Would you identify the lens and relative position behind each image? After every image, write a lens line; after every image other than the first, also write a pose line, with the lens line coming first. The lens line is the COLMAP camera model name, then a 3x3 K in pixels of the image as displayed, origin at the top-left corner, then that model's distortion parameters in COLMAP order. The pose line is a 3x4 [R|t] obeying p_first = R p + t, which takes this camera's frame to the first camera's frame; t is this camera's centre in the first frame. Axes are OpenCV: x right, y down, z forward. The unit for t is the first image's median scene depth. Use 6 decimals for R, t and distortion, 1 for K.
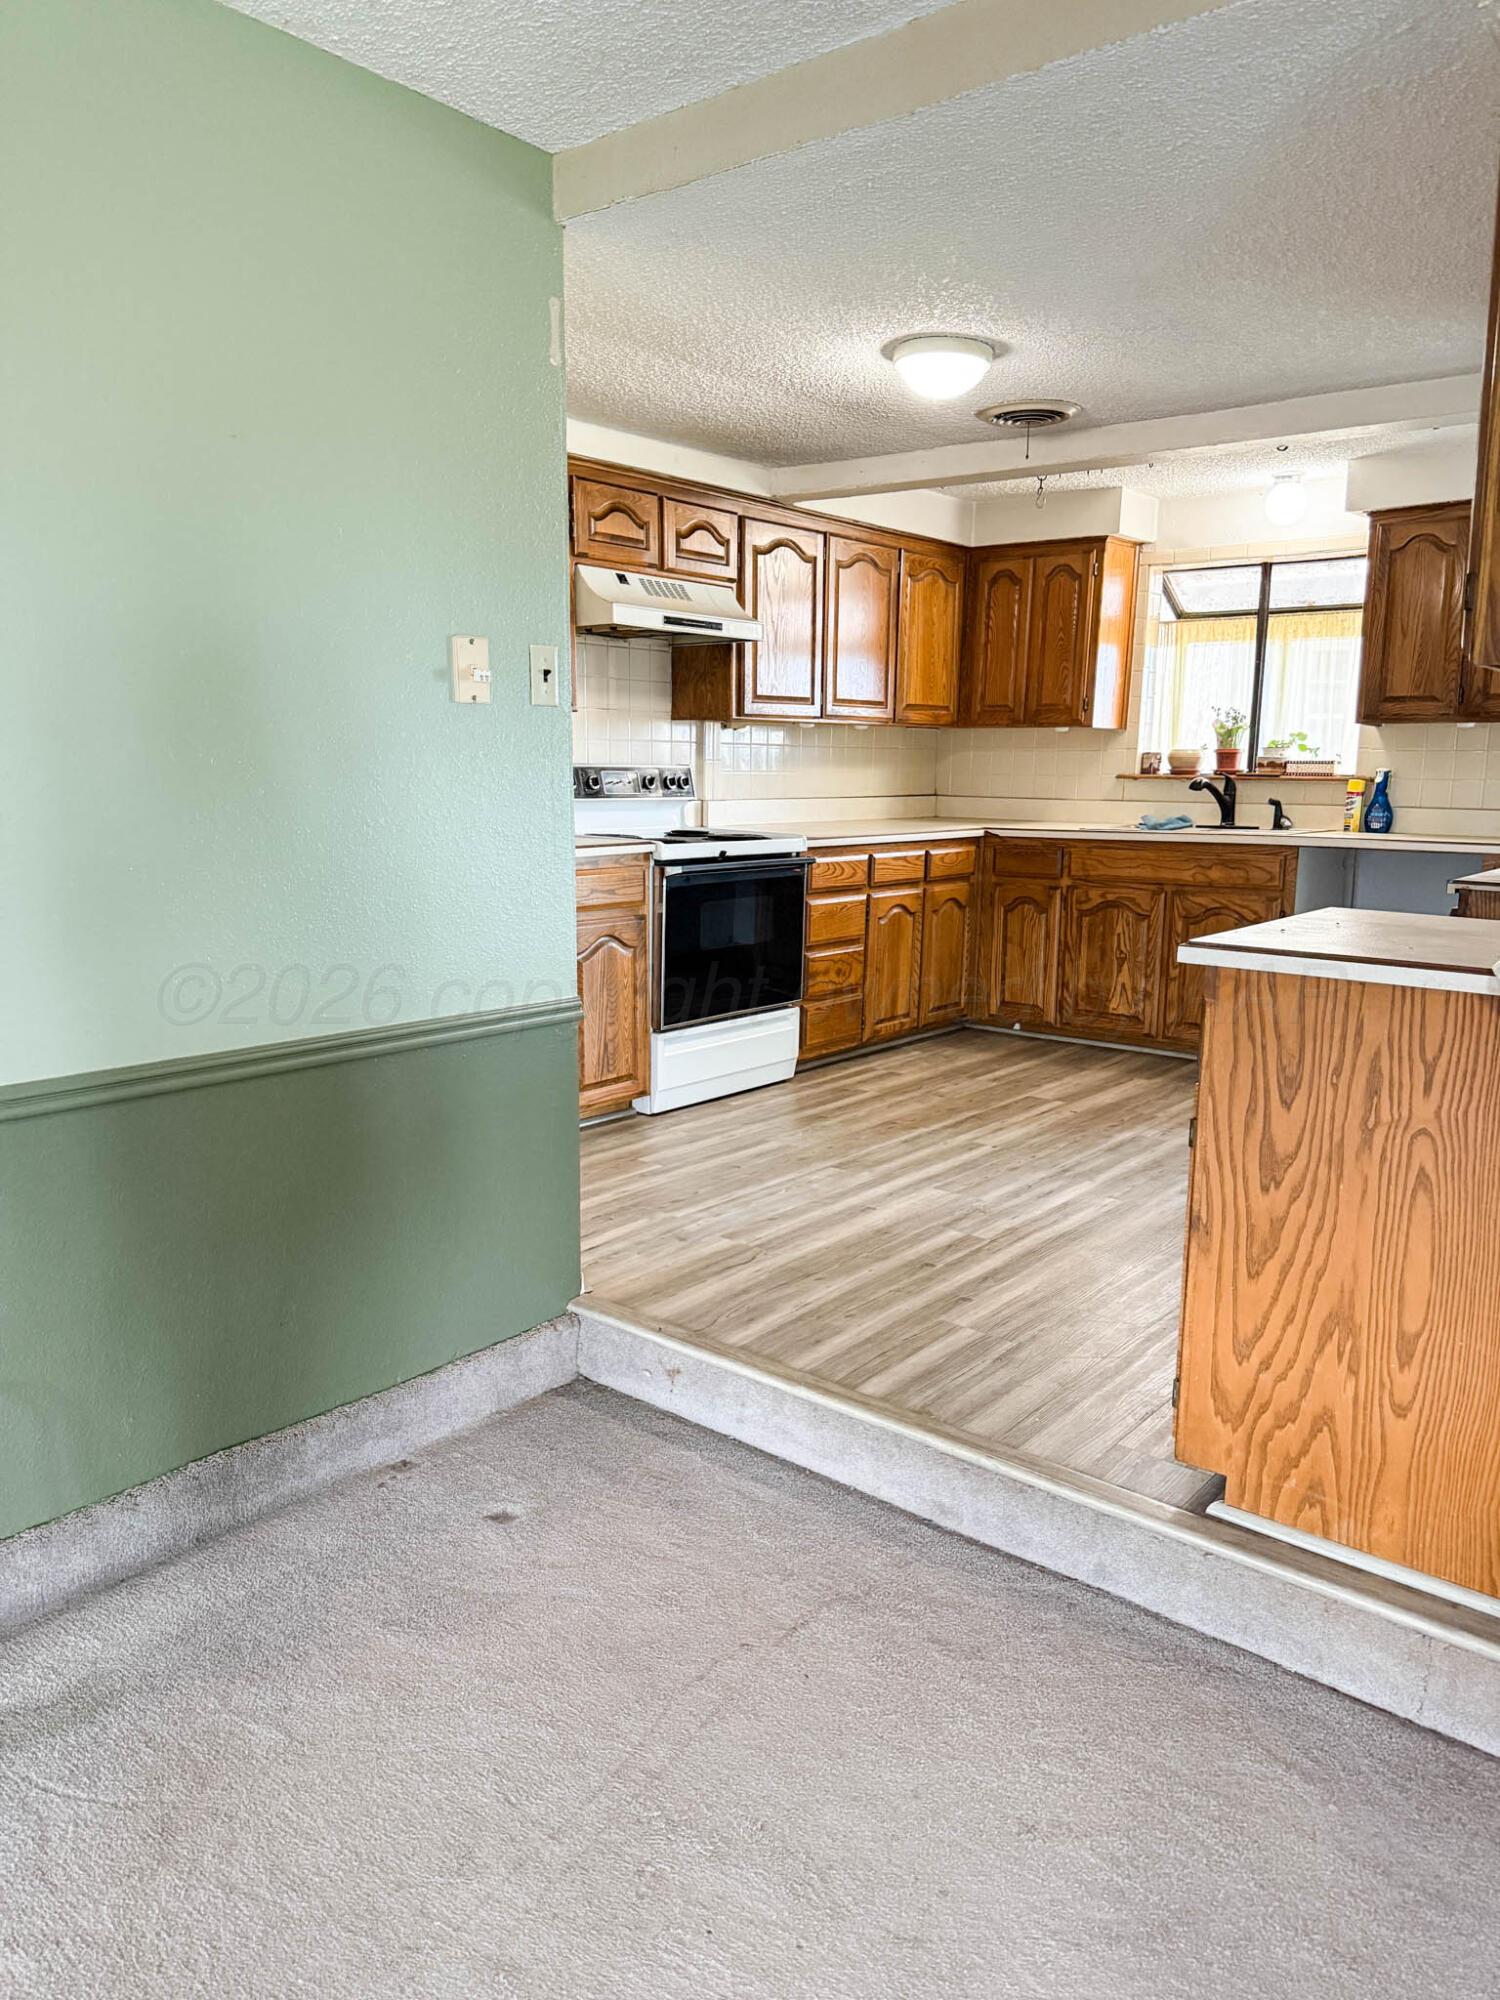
lens RADIAL K [[1391.6, 0, 750.0], [0, 1391.6, 1000.0], [0, 0, 1]] dist [0.109703, -0.196669]
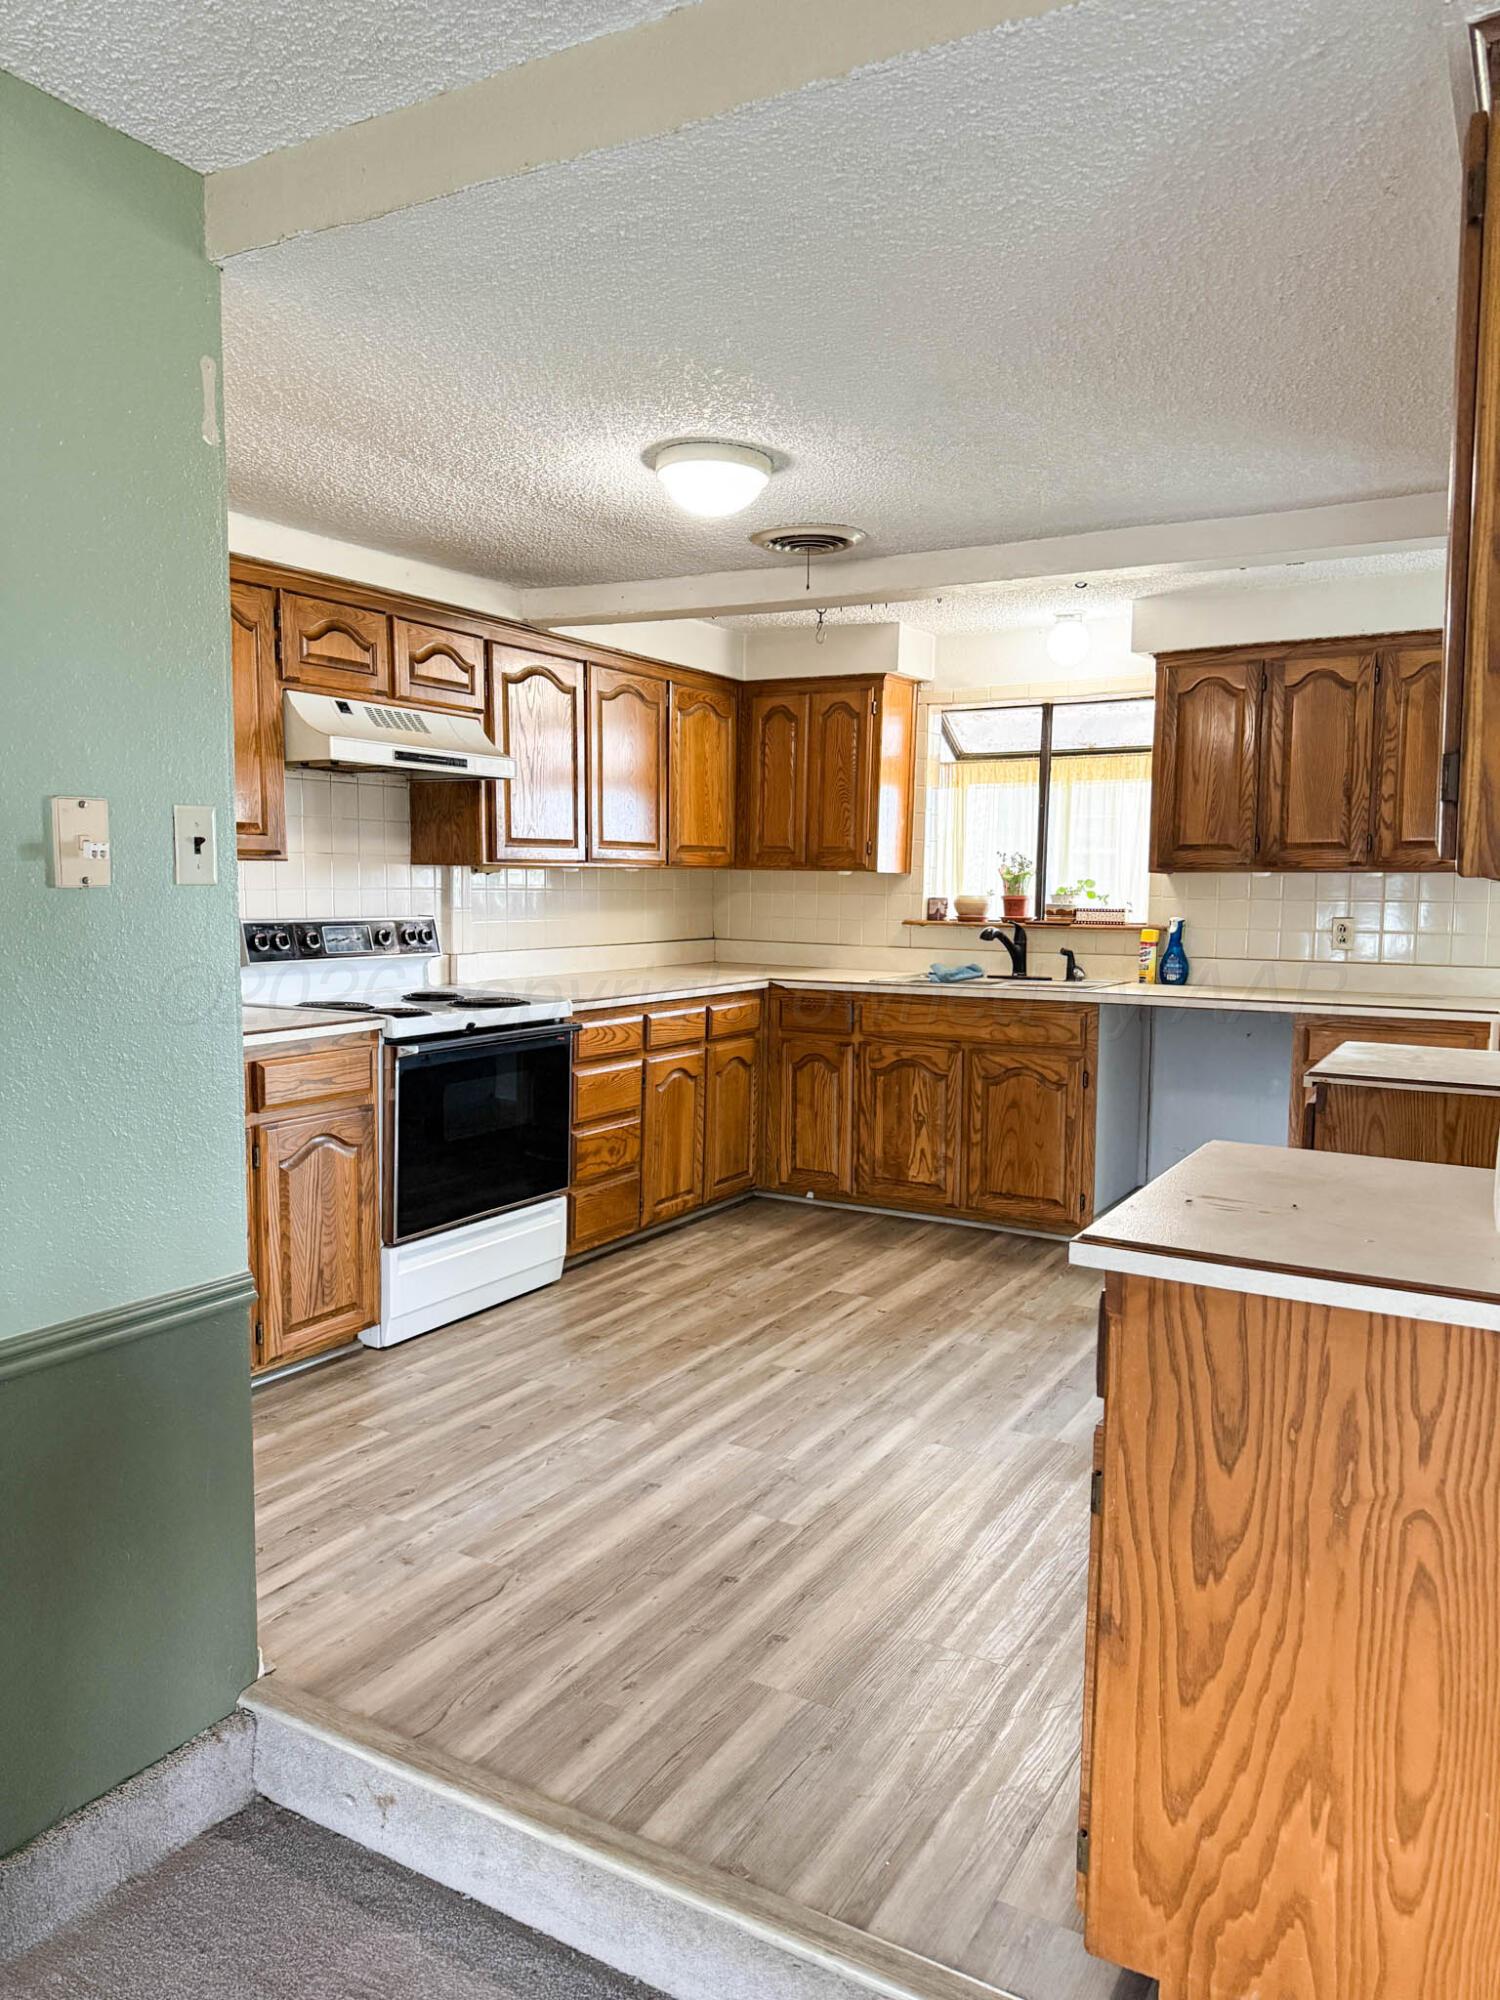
lens RADIAL K [[1372.5, 0, 775.4], [0, 1372.5, 1005.8], [0, 0, 1]] dist [0.050546, -0.069149]
pose [[0.983833, -0.017435, 0.178239, 0.016381], [0.030582, 0.996987, -0.071279, -0.059972], [-0.176460, 0.075578, 0.981402, 0.168496]]
